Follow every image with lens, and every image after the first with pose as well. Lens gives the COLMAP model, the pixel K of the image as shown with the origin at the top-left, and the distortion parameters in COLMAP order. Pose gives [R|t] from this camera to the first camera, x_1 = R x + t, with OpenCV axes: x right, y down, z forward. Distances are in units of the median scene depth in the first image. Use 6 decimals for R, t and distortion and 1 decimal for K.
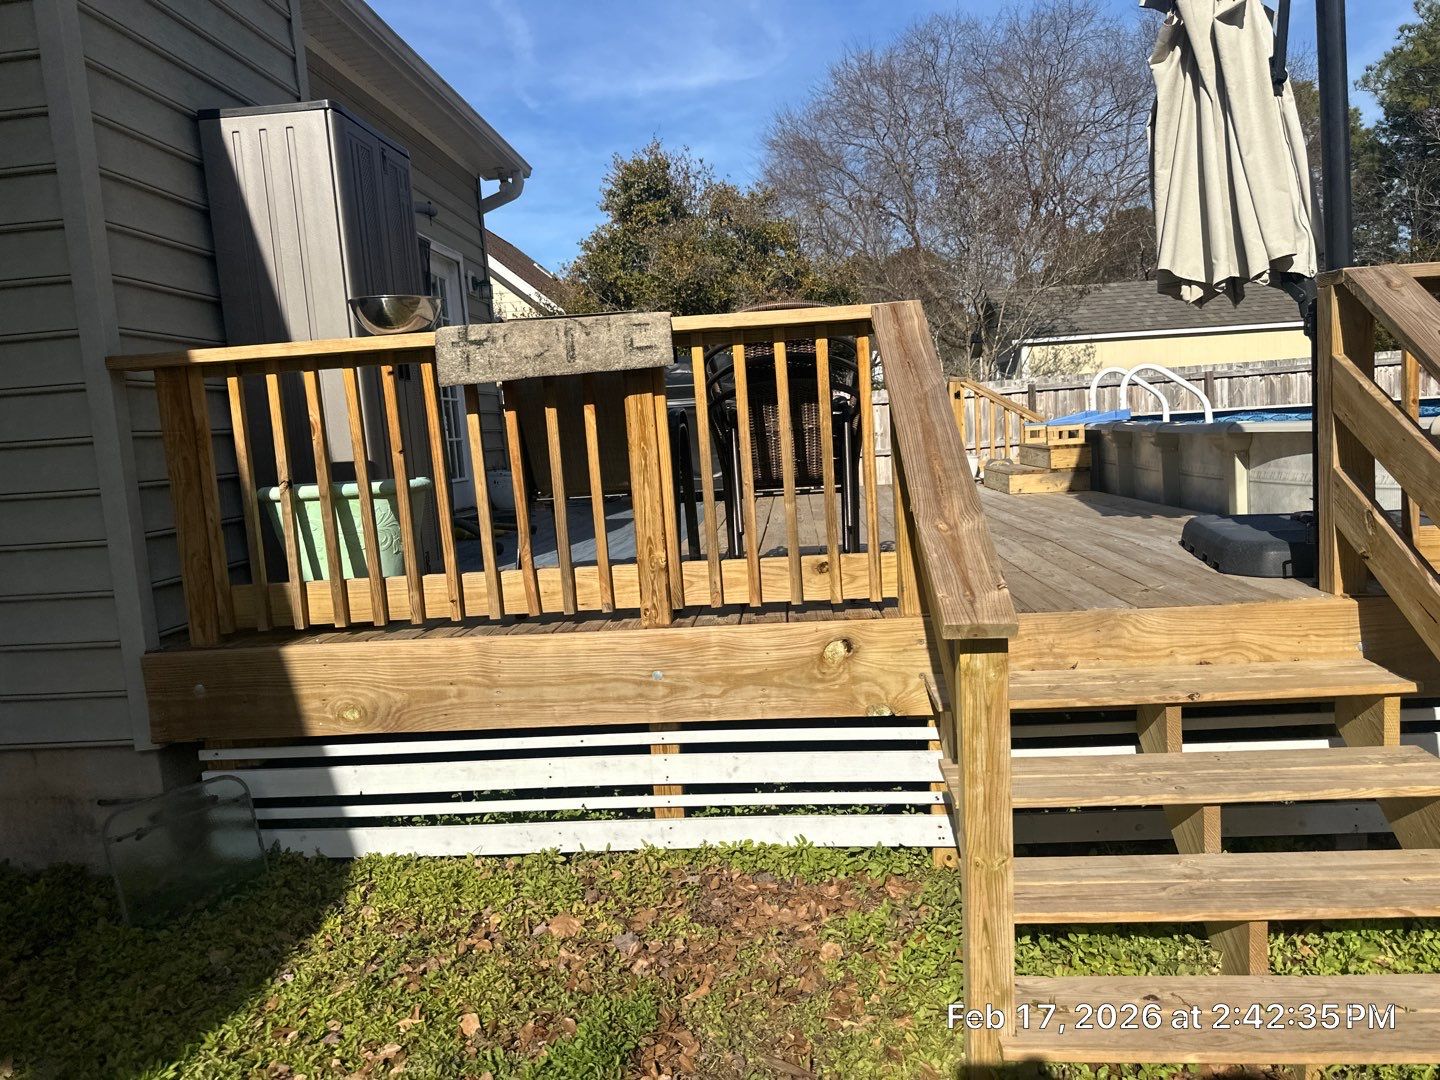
lens RADIAL K [[1079.3, 0, 599.9], [0, 1079.3, 544.7], [0, 0, 1]] dist [0.046554, -0.057177]
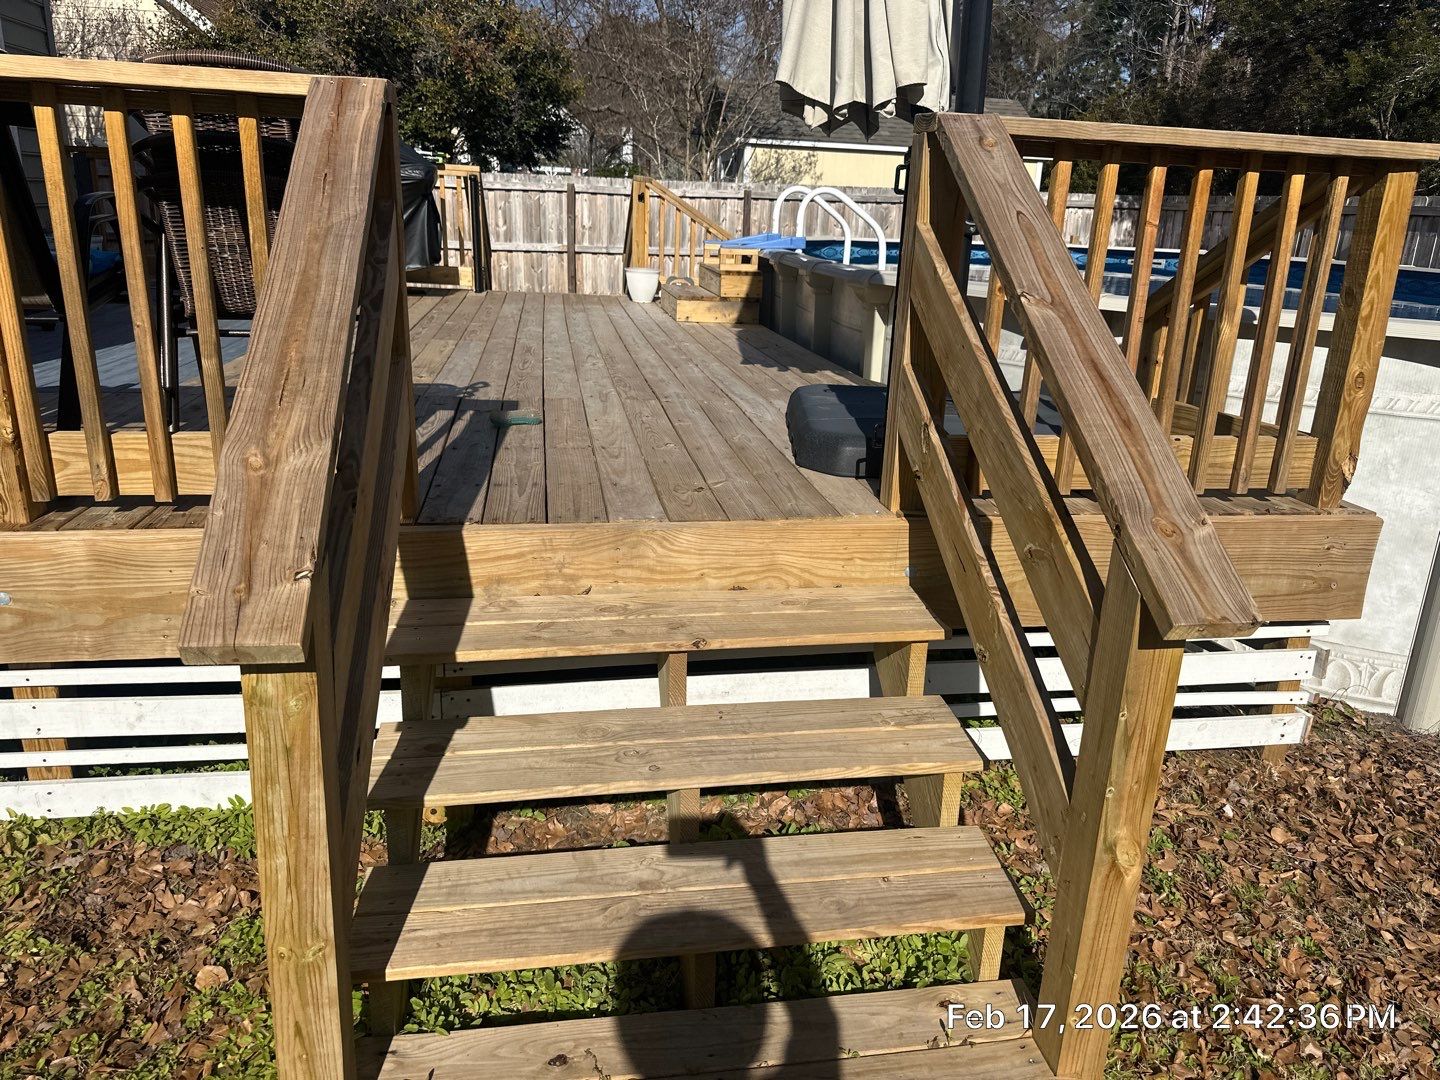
lens RADIAL K [[1094.7, 0, 659.2], [0, 1094.7, 534.4], [0, 0, 1]] dist [0.156126, -0.317686]
pose [[0.960872, 0.024488, 0.275909, 0.260000], [-0.075873, 0.981256, 0.177142, -0.077226], [-0.266400, -0.191145, 0.944719, 0.221746]]
